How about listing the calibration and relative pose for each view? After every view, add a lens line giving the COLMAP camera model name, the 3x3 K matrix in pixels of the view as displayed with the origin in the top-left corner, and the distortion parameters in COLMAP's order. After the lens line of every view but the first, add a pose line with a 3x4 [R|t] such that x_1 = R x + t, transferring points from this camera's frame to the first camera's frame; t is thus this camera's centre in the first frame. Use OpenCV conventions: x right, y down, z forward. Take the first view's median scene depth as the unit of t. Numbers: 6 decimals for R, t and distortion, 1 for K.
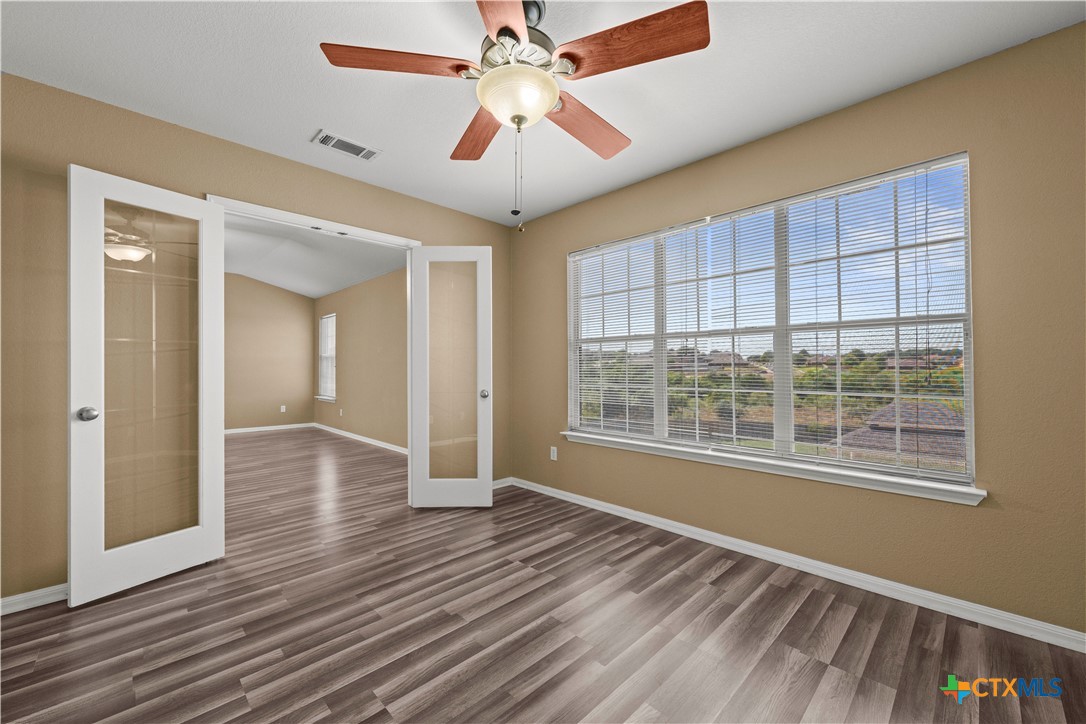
lens RADIAL K [[429.6, 0, 537.5], [0, 429.6, 363.6], [0, 0, 1]] dist [0.000677, -0.000194]
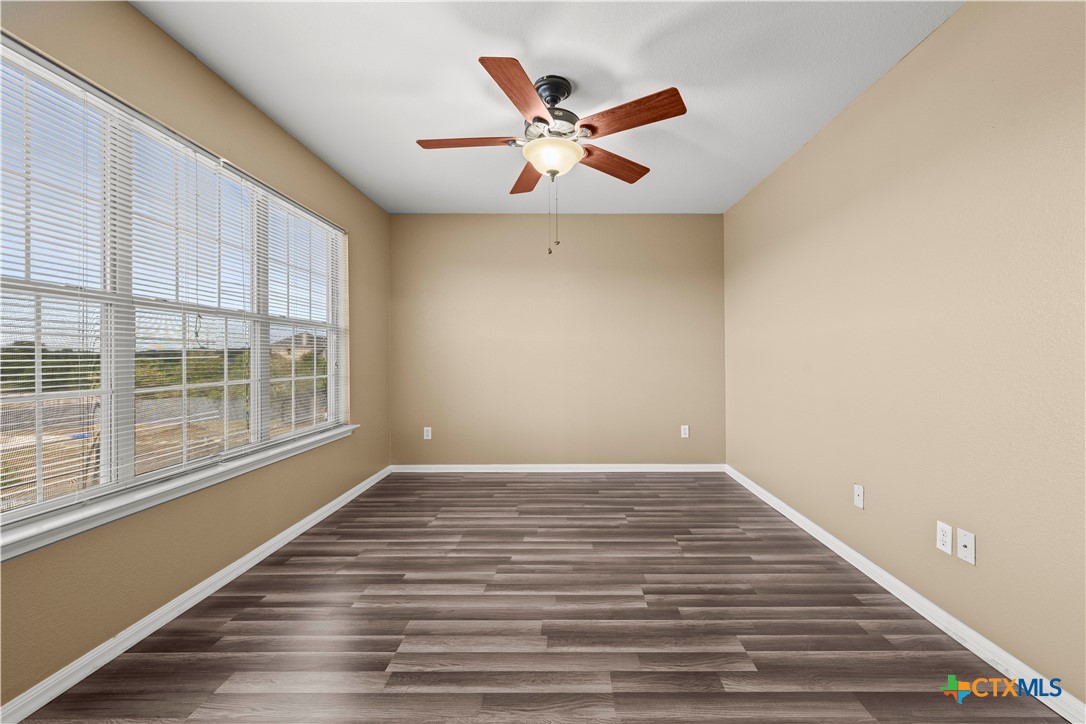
lens RADIAL K [[429.6, 0, 546.7], [0, 429.6, 359.2], [0, 0, 1]] dist [0.000677, -0.000194]
pose [[-0.693887, -0.000068, 0.720084, -0.876671], [-0.003976, 0.999985, -0.003737, 0.006923], [-0.720073, -0.005457, -0.693877, 1.680318]]
